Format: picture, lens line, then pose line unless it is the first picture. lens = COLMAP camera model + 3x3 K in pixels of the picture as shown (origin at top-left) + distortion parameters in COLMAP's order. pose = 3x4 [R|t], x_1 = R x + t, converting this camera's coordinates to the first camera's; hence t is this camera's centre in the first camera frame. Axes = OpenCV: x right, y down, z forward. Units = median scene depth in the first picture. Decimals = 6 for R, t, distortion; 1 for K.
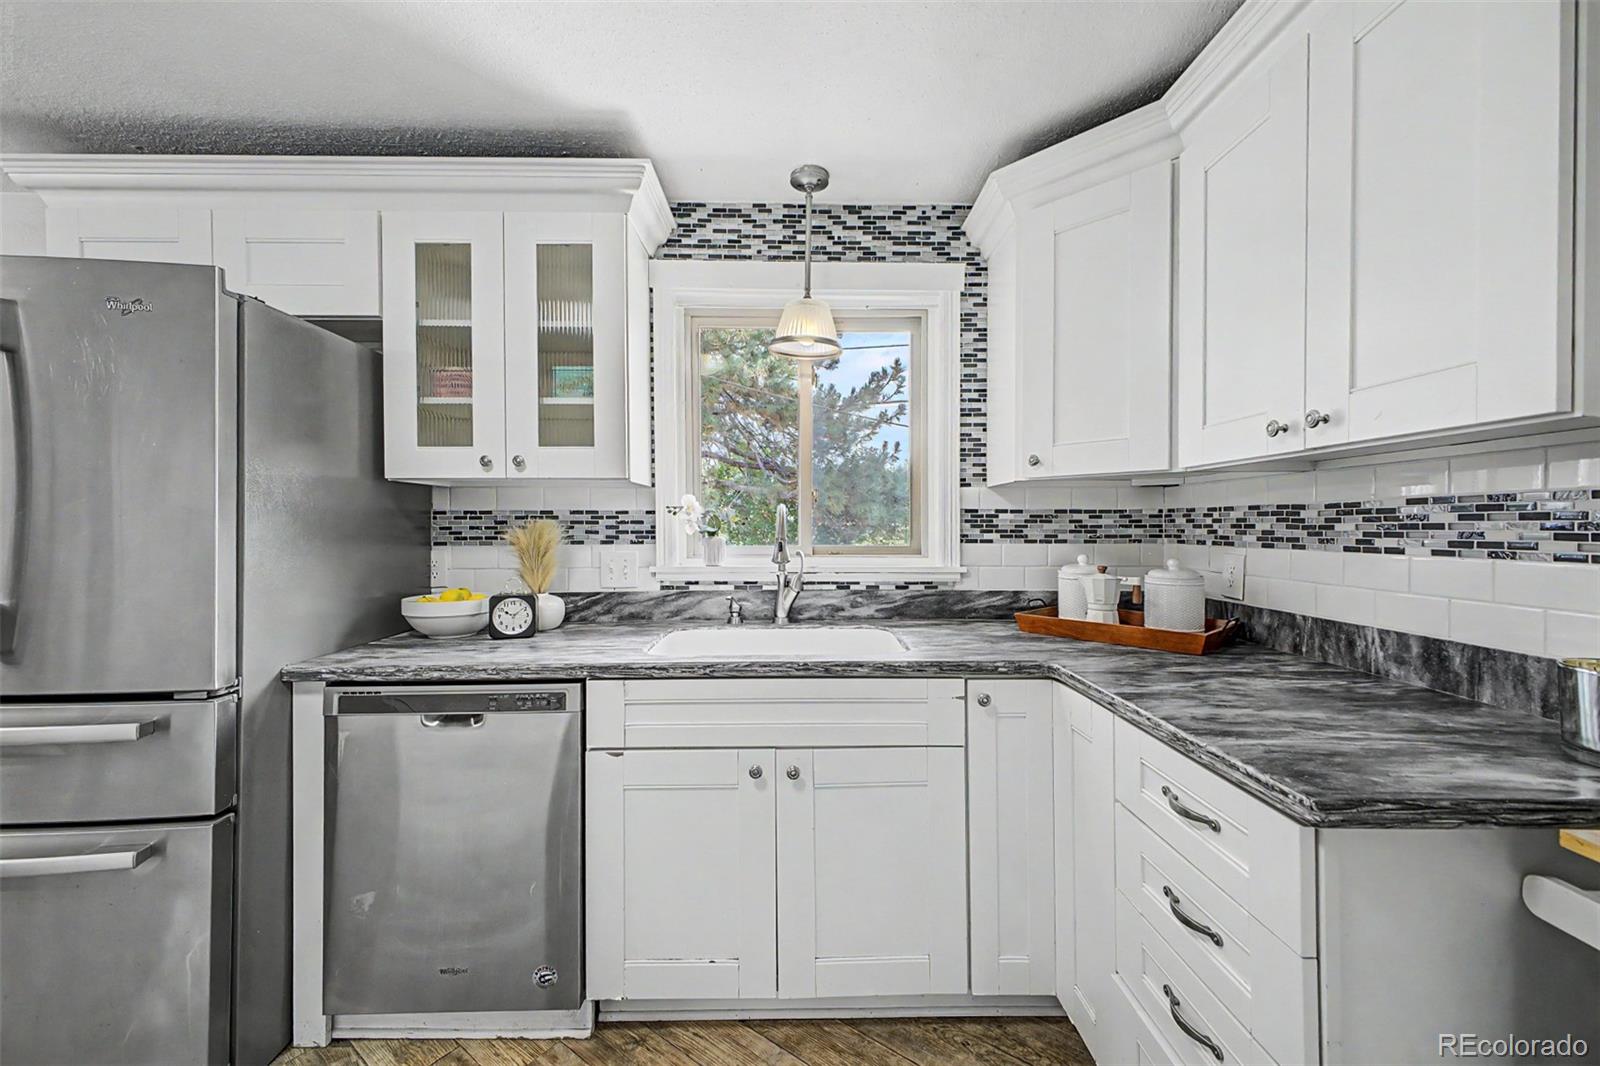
lens RADIAL K [[625.8, 0, 799.5], [0, 625.8, 528.1], [0, 0, 1]] dist [0.020633, -0.000307]
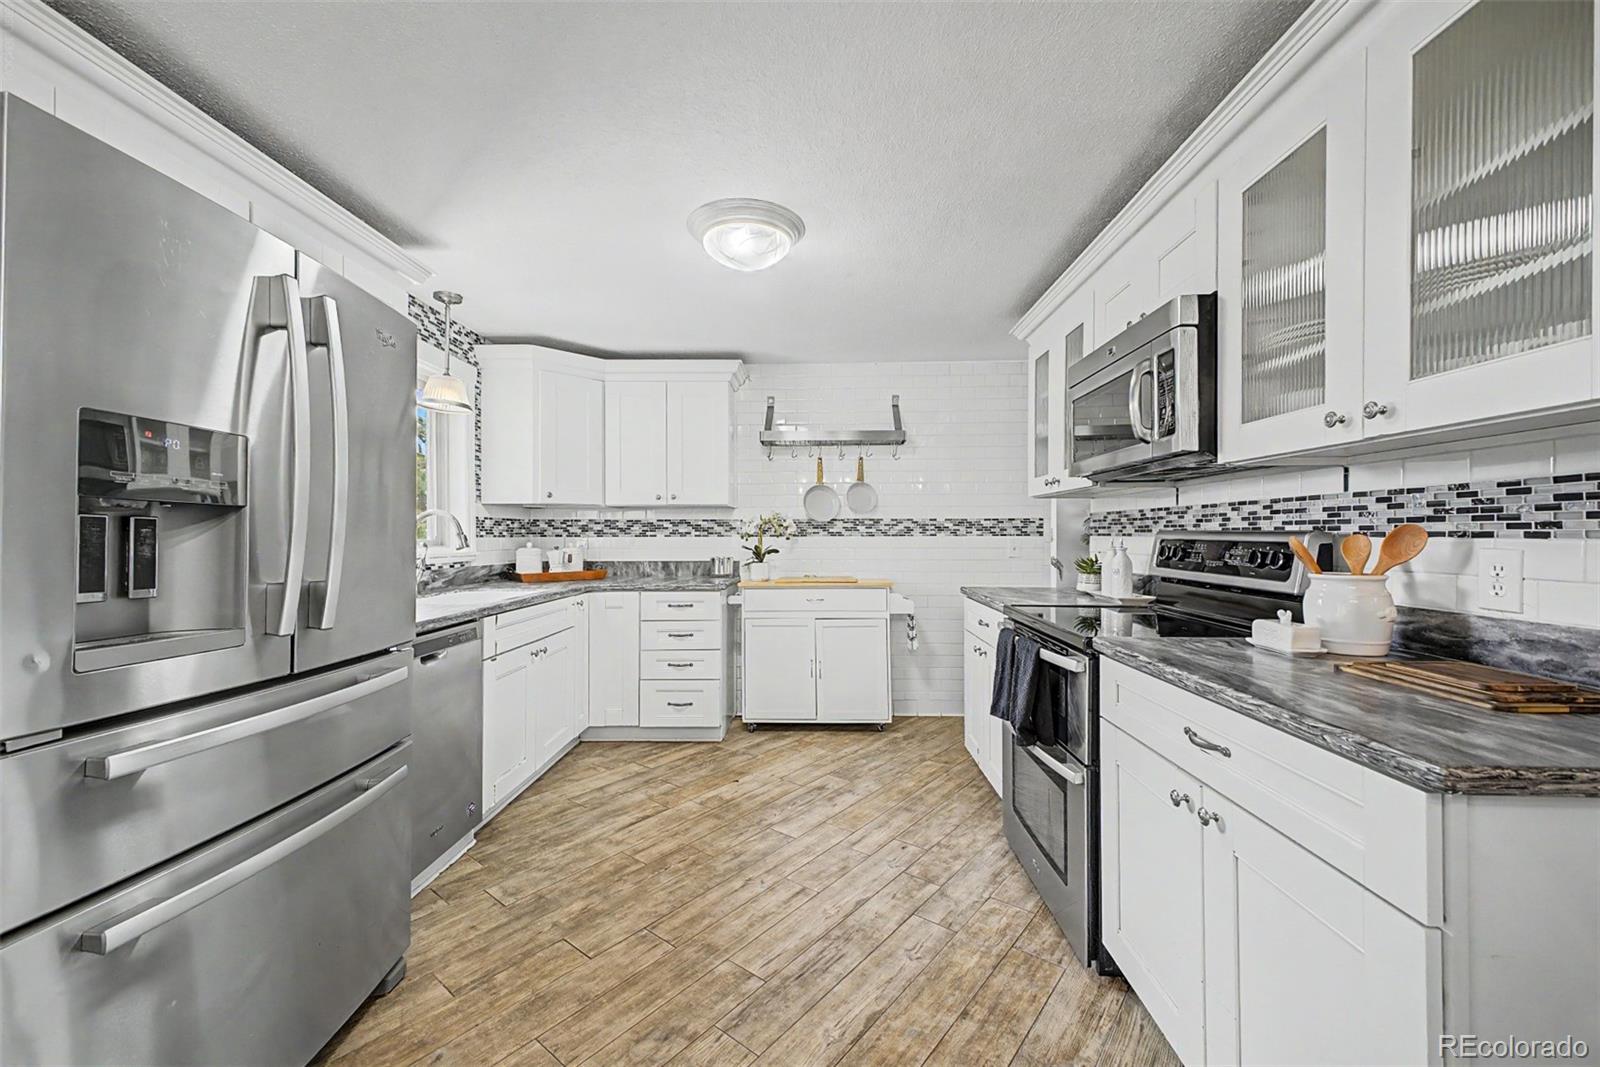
lens RADIAL K [[637.6, 0, 806.1], [0, 637.6, 533.9], [0, 0, 1]] dist [0.011224, -0.000352]
pose [[0.030112, 0.003098, 0.999542, -1.391489], [0.006691, 0.999972, -0.003301, 0.026666], [-0.999524, 0.006787, 0.030090, 0.084750]]
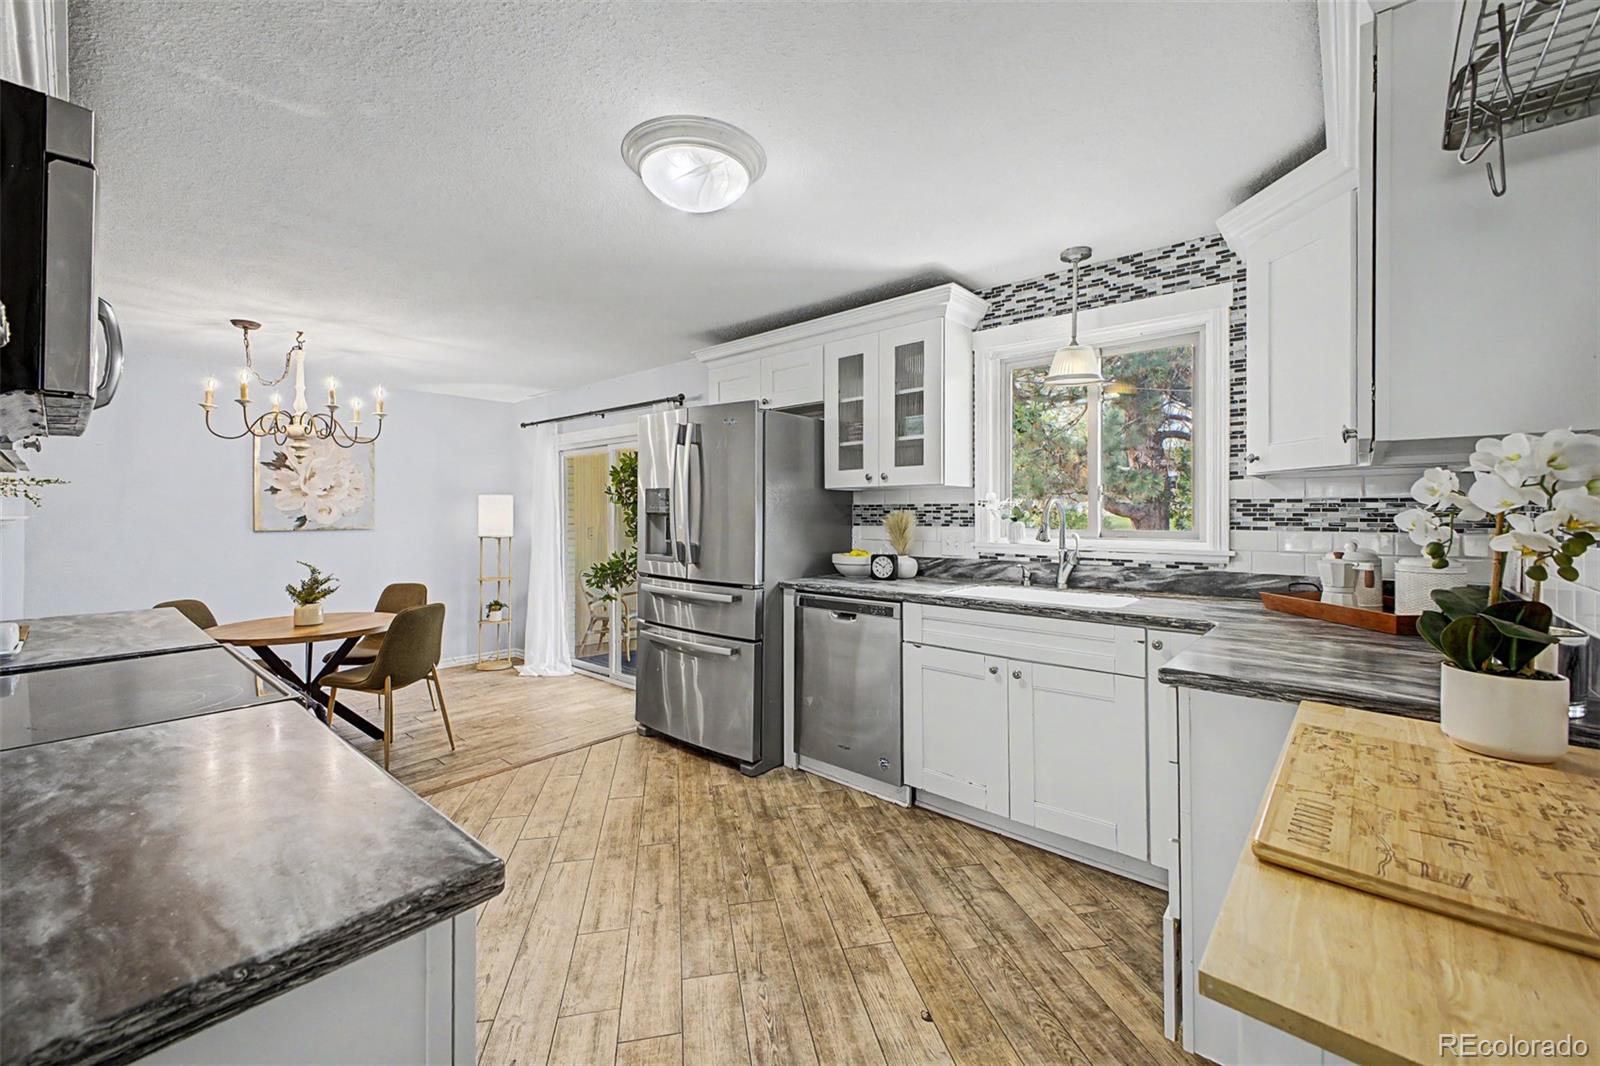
lens RADIAL K [[636.9, 0, 804.2], [0, 636.9, 512.1], [0, 0, 1]] dist [0.024433, -0.012460]
pose [[0.749197, -0.000849, -0.662347, 0.448947], [-0.004161, 0.999973, -0.005987, 0.002408], [0.662334, 0.007242, 0.749174, -0.367584]]
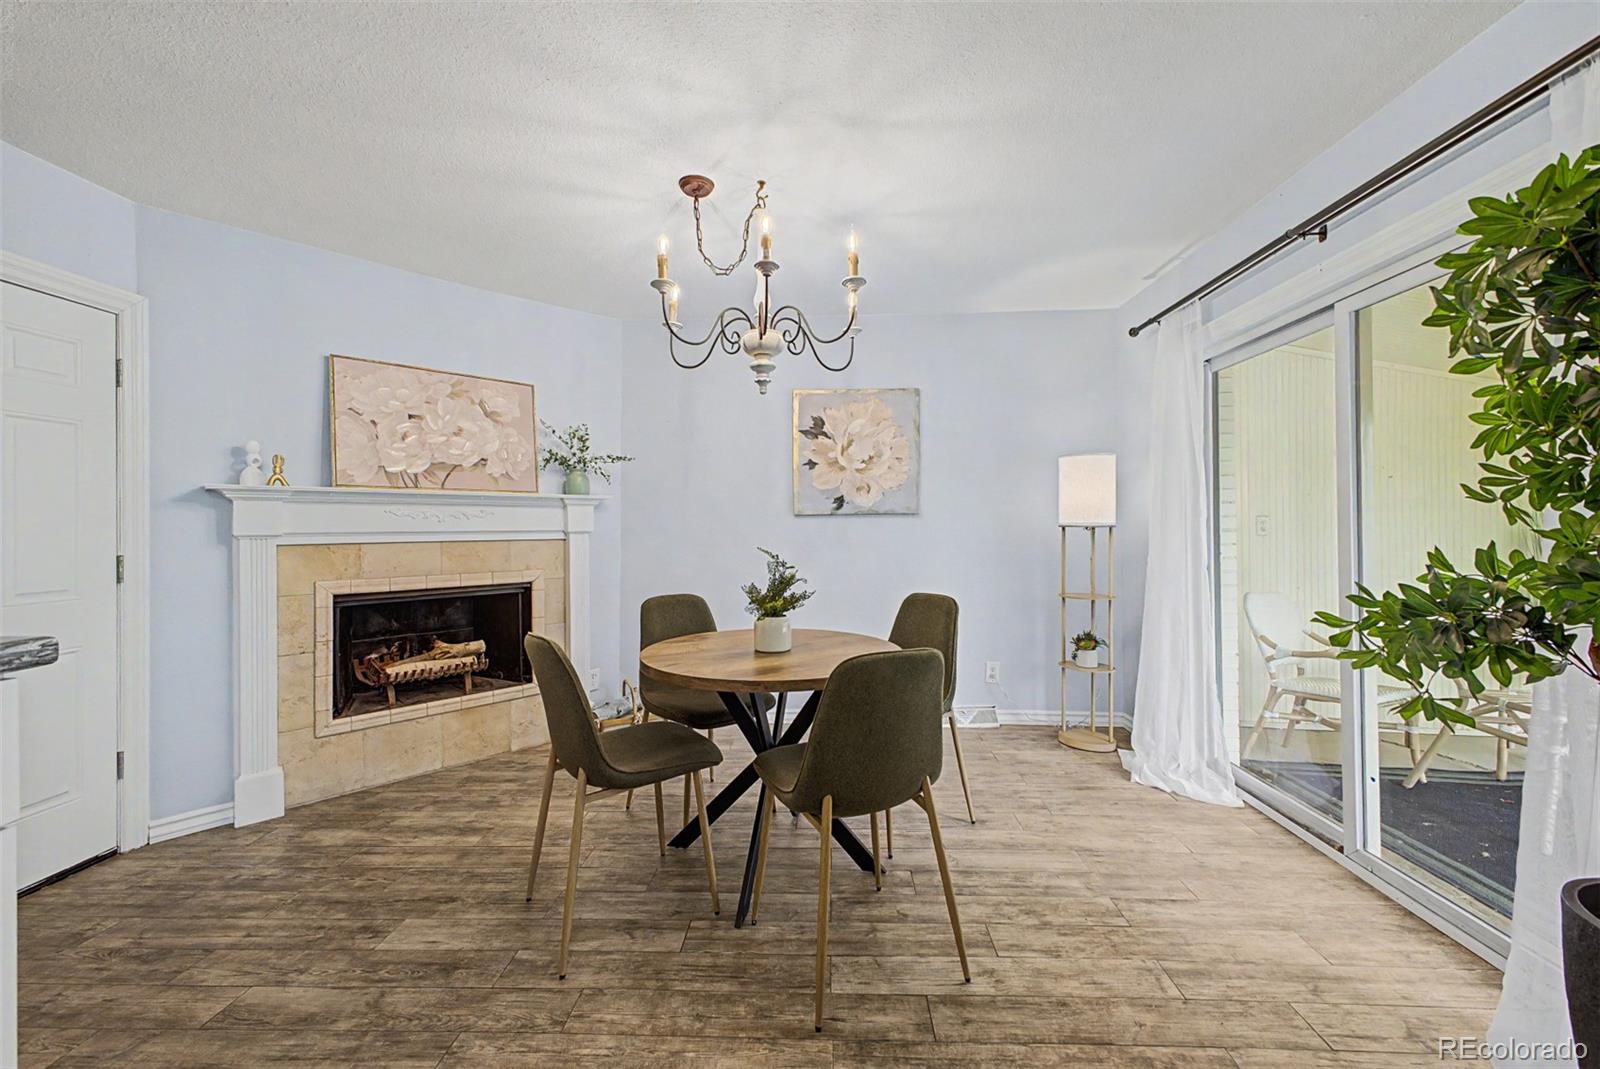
lens RADIAL K [[636.6, 0, 800.1], [0, 636.6, 521.2], [0, 0, 1]] dist [0.002378, -0.000301]
pose [[-0.057427, -0.006796, -0.998327, -0.690776], [-0.000322, 0.999977, -0.006788, 0.095547], [0.998350, -0.000068, -0.057428, 0.179033]]
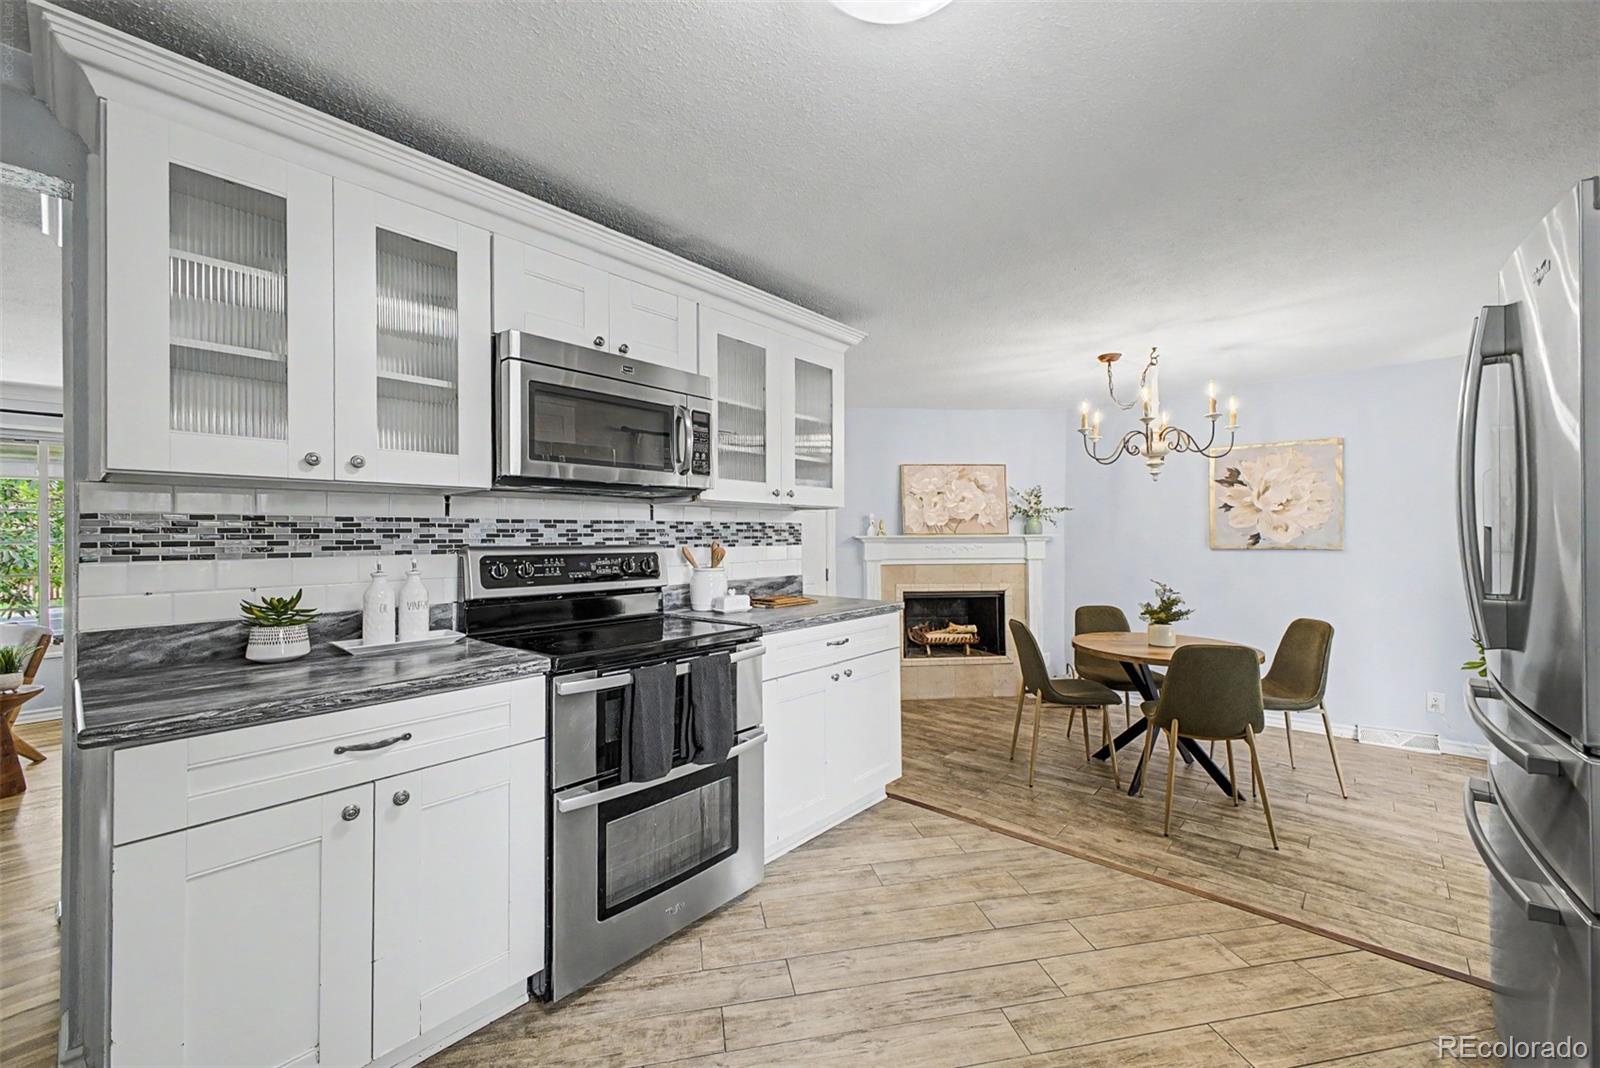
lens RADIAL K [[641.0, 0, 800.4], [0, 641.0, 528.8], [0, 0, 1]] dist [0.014506, -0.000058]
pose [[-0.670741, -0.000508, -0.741691, 0.178287], [0.000838, 0.999999, -0.001443, -0.004666], [0.741691, -0.001589, -0.670740, 0.517756]]
